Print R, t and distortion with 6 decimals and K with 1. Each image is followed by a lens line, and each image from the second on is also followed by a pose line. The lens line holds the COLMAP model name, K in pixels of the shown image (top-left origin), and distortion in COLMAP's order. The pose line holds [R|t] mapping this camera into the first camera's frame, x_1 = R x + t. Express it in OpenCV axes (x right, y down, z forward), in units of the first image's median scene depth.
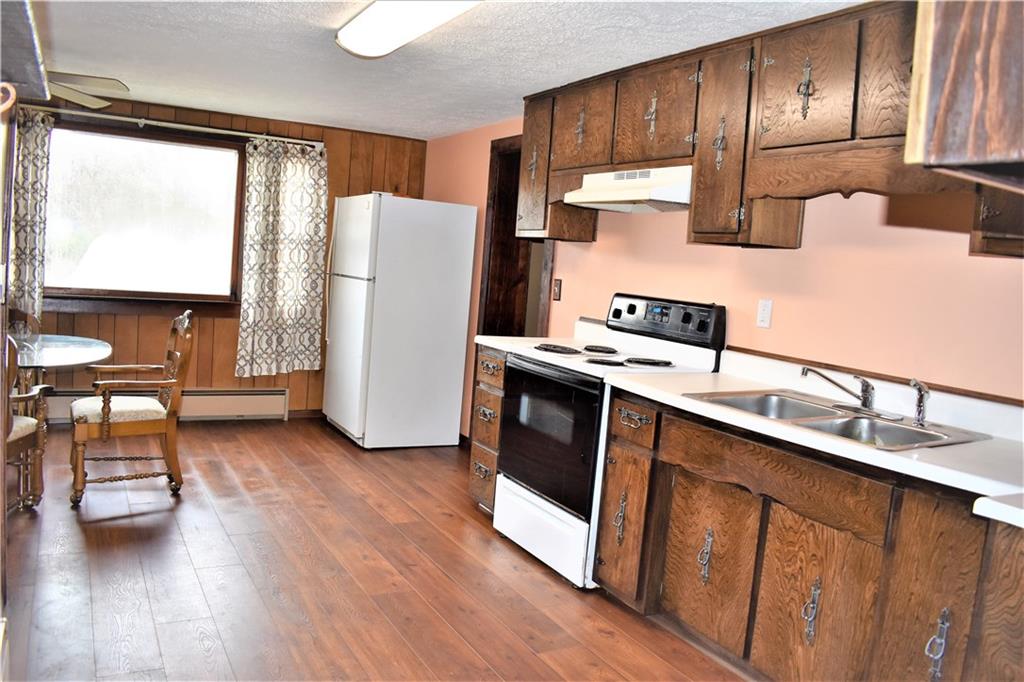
lens RADIAL K [[805.2, 0, 512.0], [0, 805.2, 341.0], [0, 0, 1]] dist [-0.094430, 0.000064]
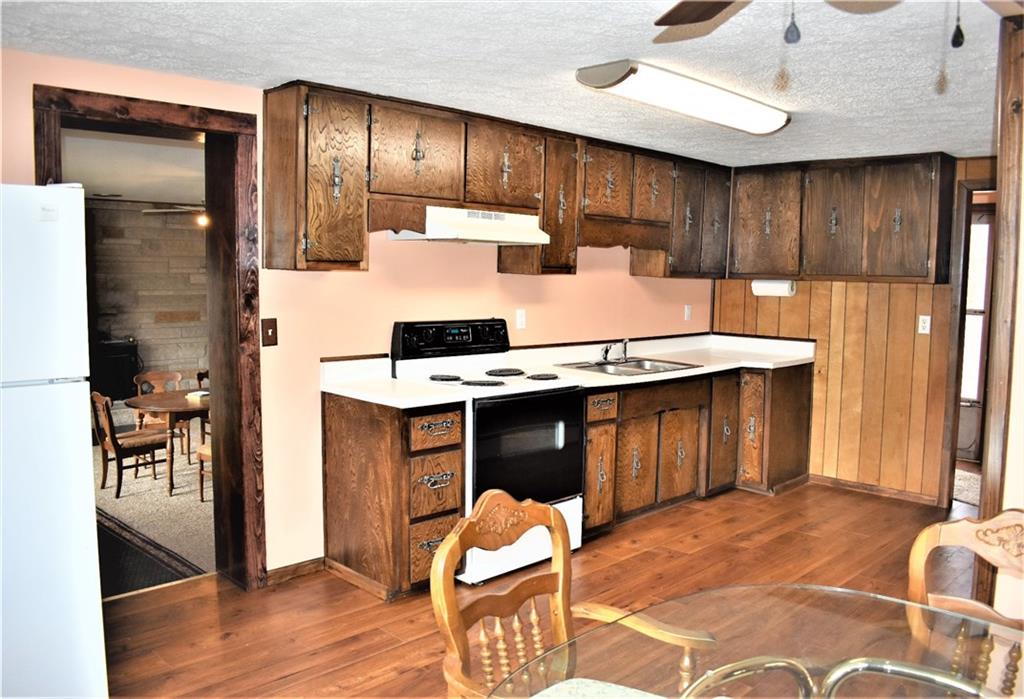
lens RADIAL K [[829.0, 0, 533.7], [0, 829.0, 350.5], [0, 0, 1]] dist [-0.092834, 0.003022]
pose [[-0.292847, -0.173383, 0.940308, -1.049974], [0.054883, 0.978752, 0.197564, -0.261008], [-0.954583, 0.109463, -0.277109, 1.347950]]
